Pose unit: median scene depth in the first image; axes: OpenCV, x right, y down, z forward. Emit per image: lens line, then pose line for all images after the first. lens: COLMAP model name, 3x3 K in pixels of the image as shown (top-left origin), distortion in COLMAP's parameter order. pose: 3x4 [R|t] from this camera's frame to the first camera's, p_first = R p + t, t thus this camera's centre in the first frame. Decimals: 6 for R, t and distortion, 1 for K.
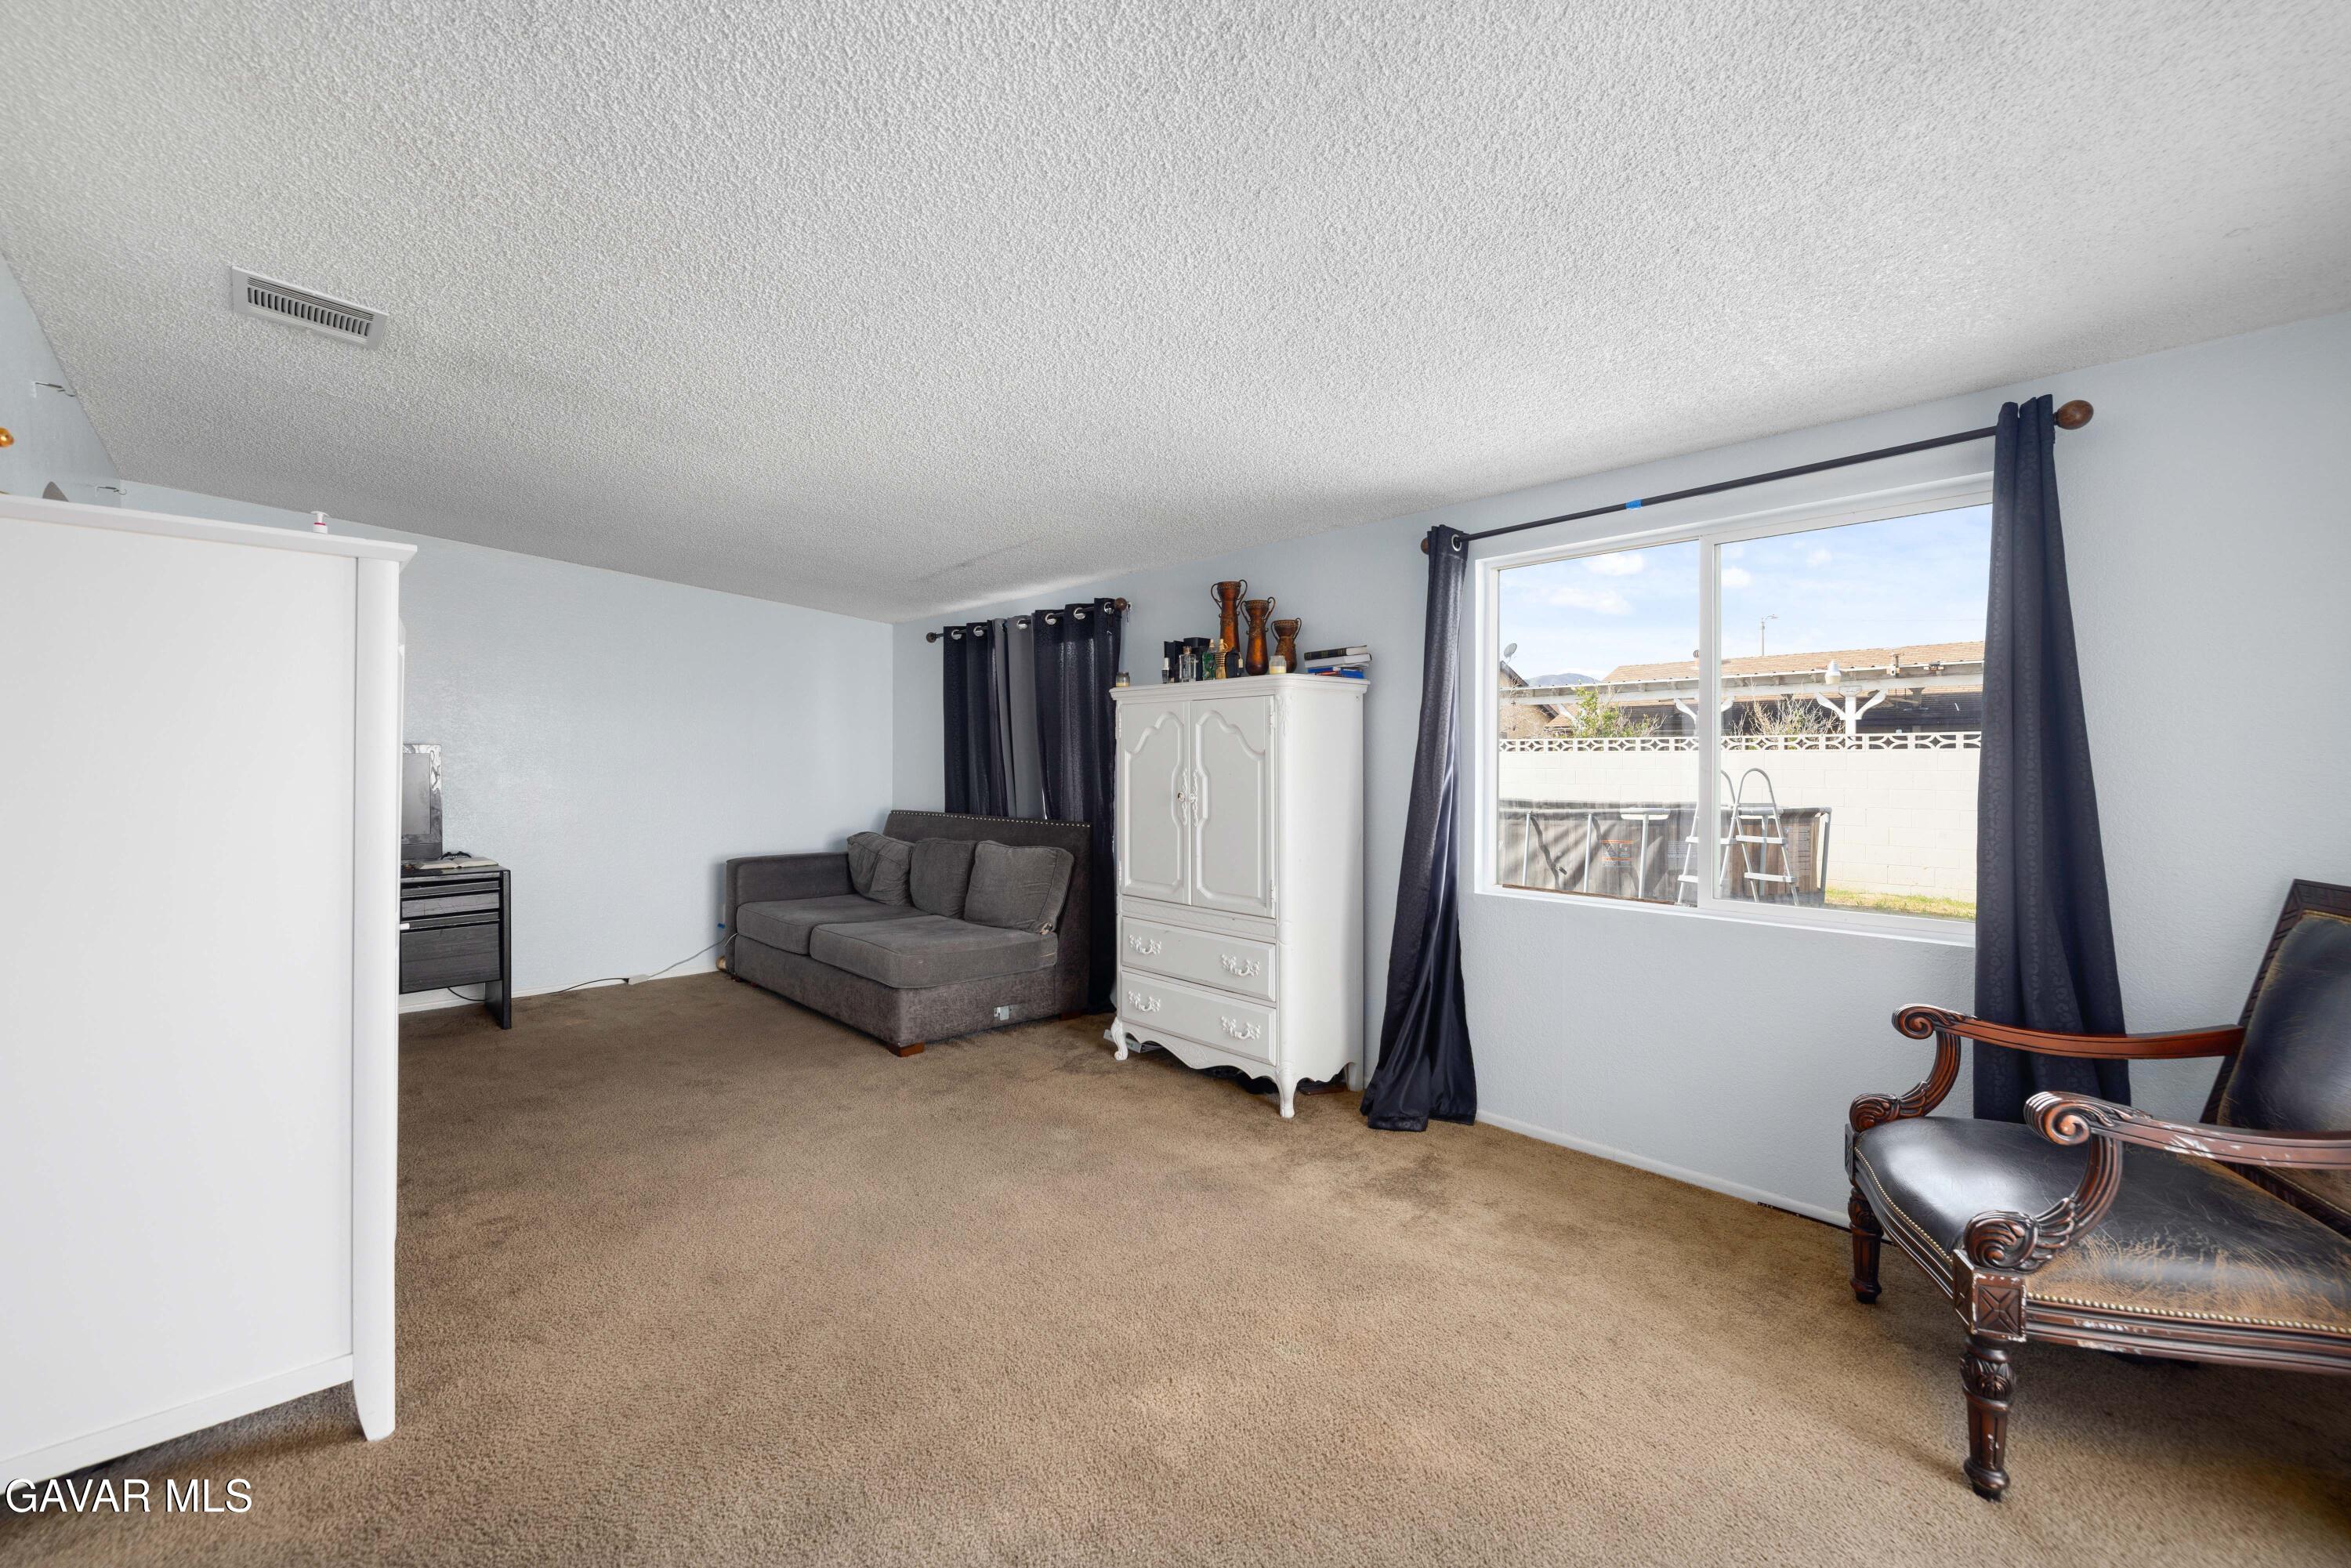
lens RADIAL K [[982.1, 0, 1164.1], [0, 982.1, 764.8], [0, 0, 1]] dist [0.008632, 0.000426]
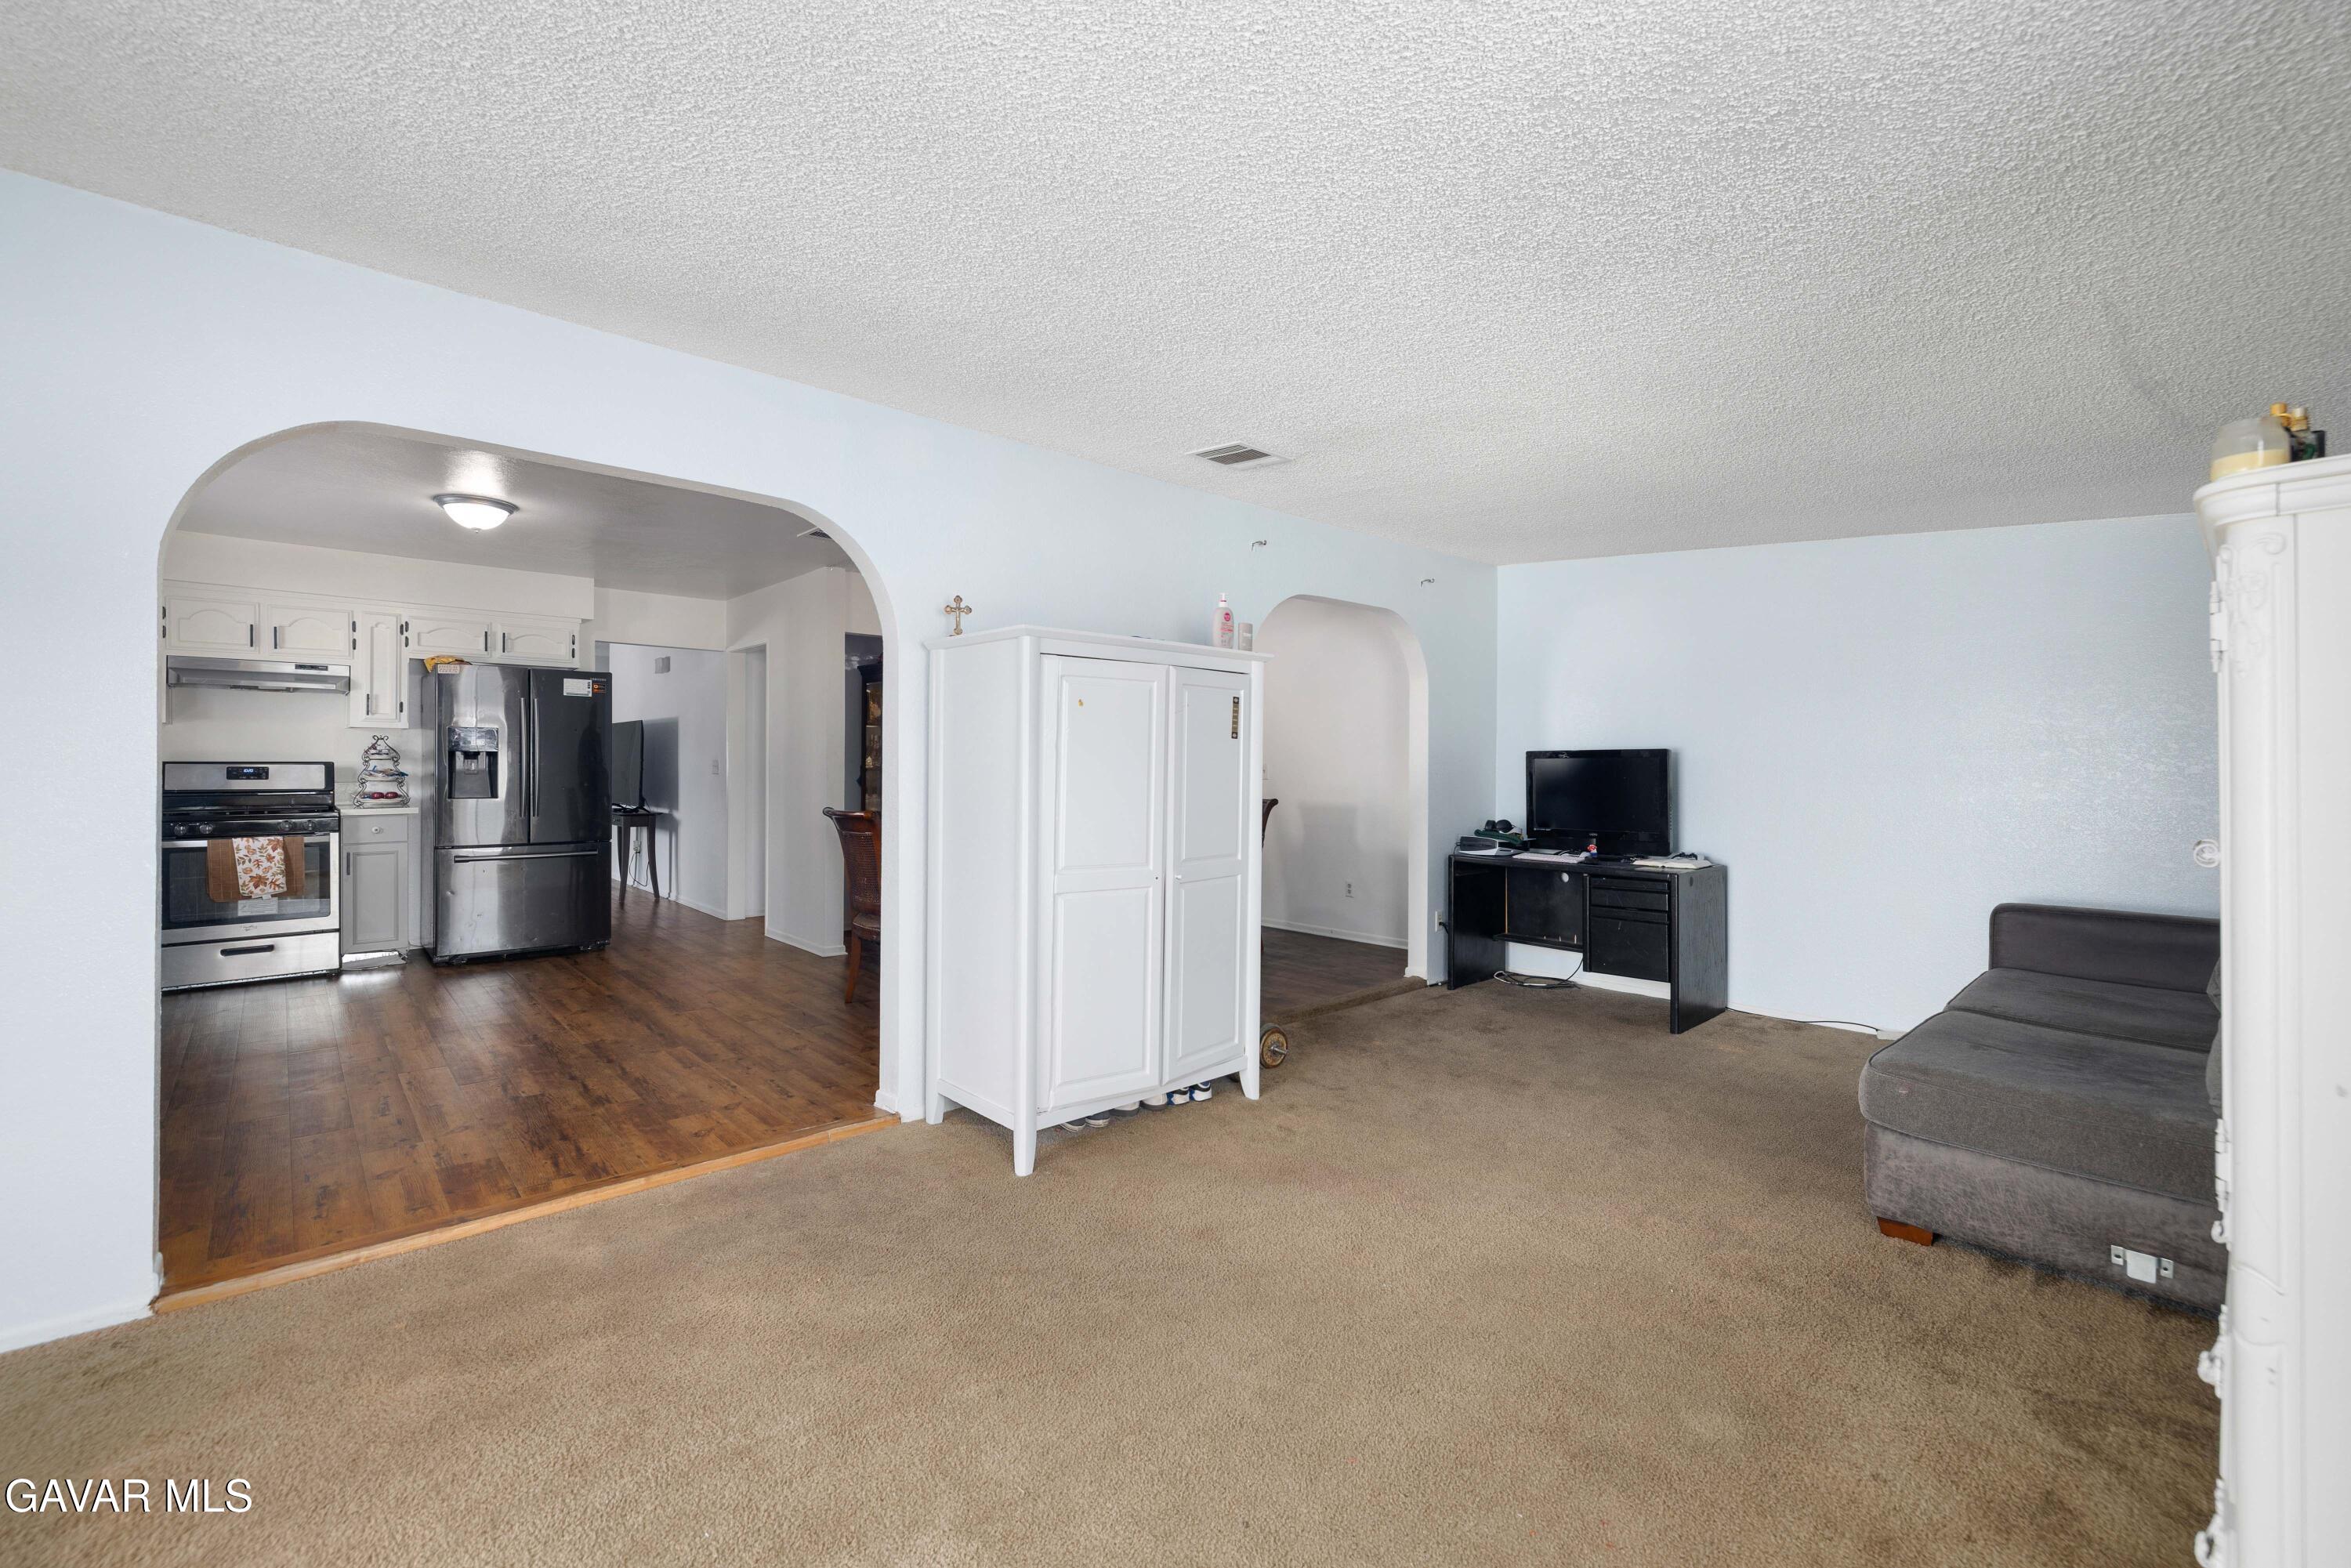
lens RADIAL K [[982.1, 0, 1164.0], [0, 982.1, 776.6], [0, 0, 1]] dist [0.008632, 0.000426]
pose [[-0.004128, 0.009955, -0.999942, 0.406230], [-0.006034, 0.999932, 0.009980, 0.001937], [0.999973, 0.006075, -0.004067, 0.608326]]
